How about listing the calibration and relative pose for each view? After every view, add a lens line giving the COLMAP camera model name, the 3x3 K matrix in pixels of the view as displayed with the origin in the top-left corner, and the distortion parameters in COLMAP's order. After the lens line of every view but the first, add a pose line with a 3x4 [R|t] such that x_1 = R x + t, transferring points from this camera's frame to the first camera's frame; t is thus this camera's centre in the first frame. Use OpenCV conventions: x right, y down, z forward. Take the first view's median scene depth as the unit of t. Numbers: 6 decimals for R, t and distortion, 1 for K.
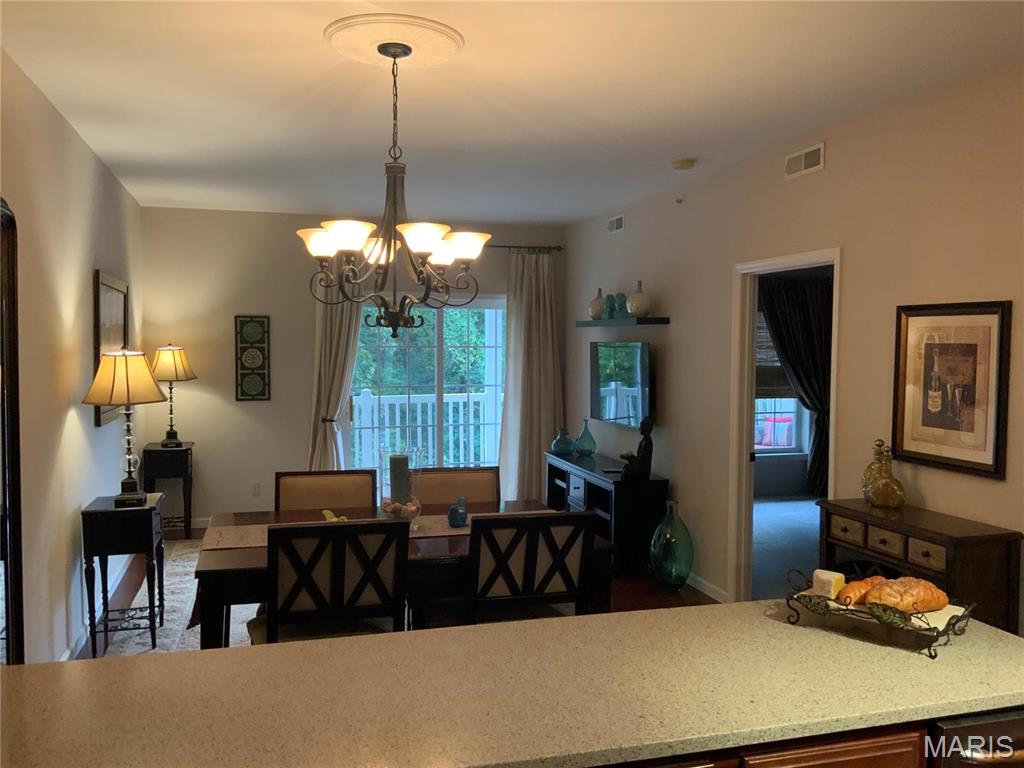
lens RADIAL K [[841.5, 0, 505.2], [0, 841.5, 386.0], [0, 0, 1]] dist [0.101747, -0.217598]
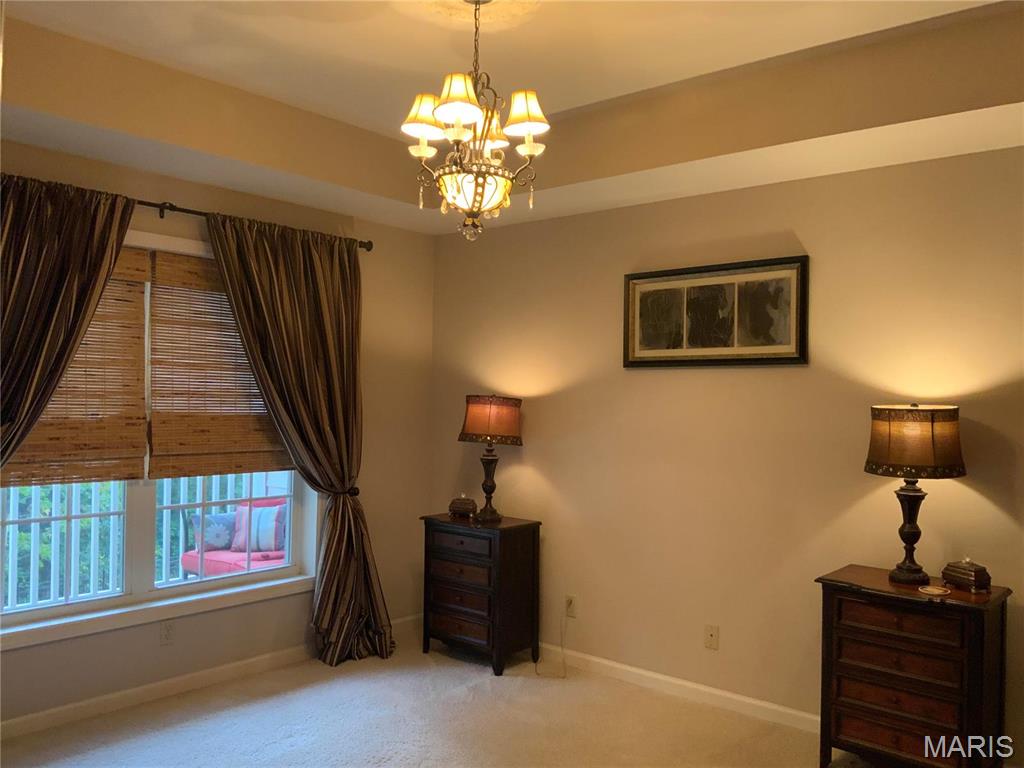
lens RADIAL K [[841.5, 0, 505.2], [0, 841.5, 386.0], [0, 0, 1]] dist [0.101747, -0.217598]
pose [[0.834214, 0.017834, 0.551152, 0.358473], [0.016426, 0.998230, -0.057163, -0.008926], [-0.551196, 0.056739, 0.832445, 1.075379]]
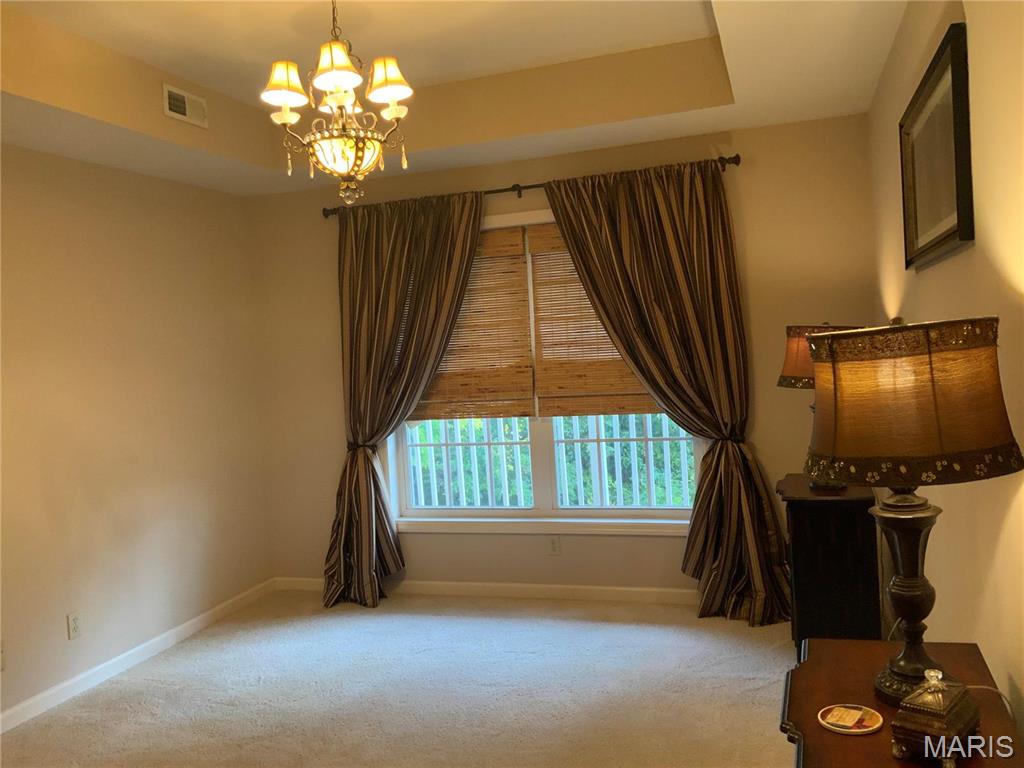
lens RADIAL K [[841.5, 0, 505.2], [0, 841.5, 386.0], [0, 0, 1]] dist [0.101747, -0.217598]
pose [[0.825819, -0.027849, -0.563247, 1.190589], [0.035197, 0.999378, 0.002192, -0.011594], [0.562836, -0.021635, 0.826285, 1.130871]]
